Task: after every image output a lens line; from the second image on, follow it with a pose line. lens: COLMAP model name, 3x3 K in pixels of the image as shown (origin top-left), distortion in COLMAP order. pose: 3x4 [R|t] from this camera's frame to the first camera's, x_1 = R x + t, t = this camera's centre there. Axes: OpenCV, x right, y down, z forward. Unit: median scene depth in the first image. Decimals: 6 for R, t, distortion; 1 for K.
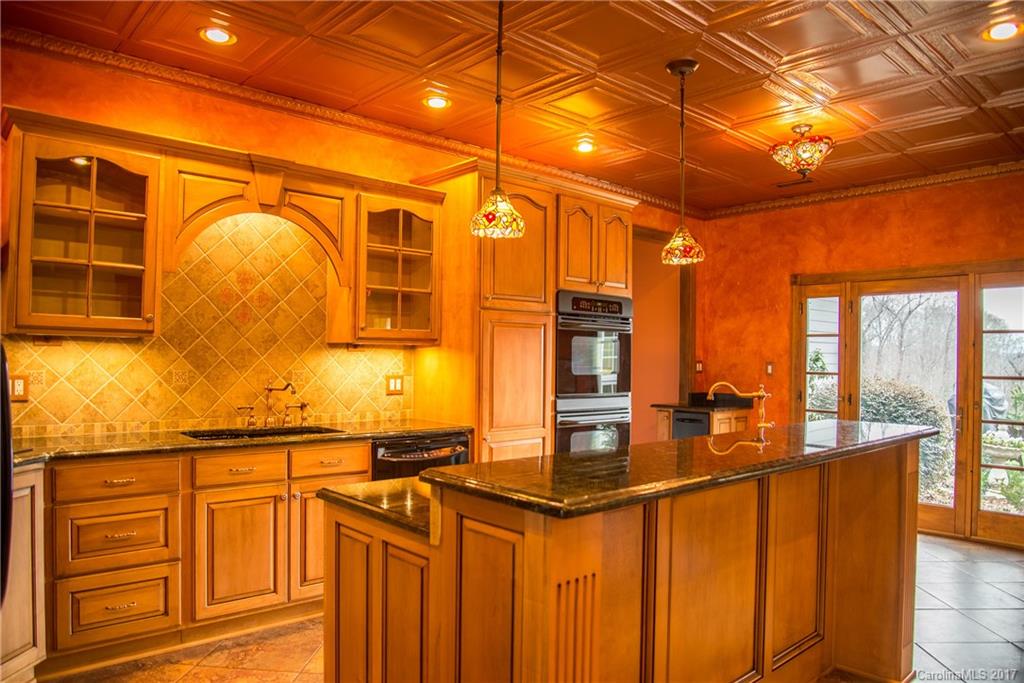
lens RADIAL K [[698.9, 0, 510.8], [0, 698.9, 353.9], [0, 0, 1]] dist [-0.067813, 0.002132]
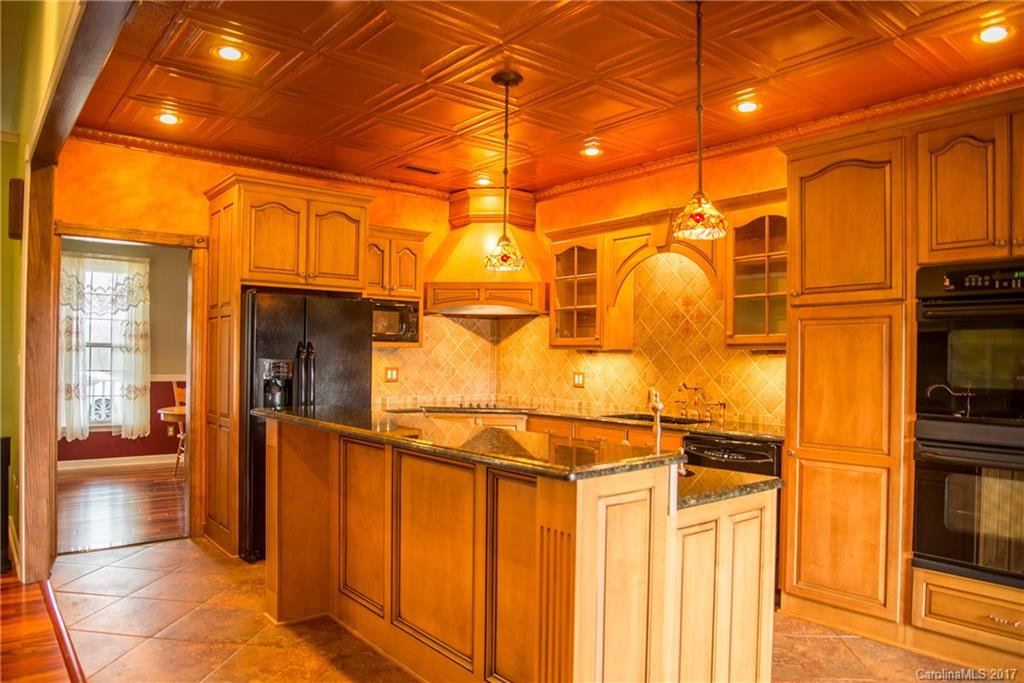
lens RADIAL K [[698.9, 0, 510.8], [0, 698.9, 353.9], [0, 0, 1]] dist [-0.067813, 0.002132]
pose [[-0.038273, -0.019162, -0.999084, 0.928468], [-0.005982, 0.999803, -0.018947, 0.014962], [0.999249, 0.005252, -0.038380, 0.726350]]
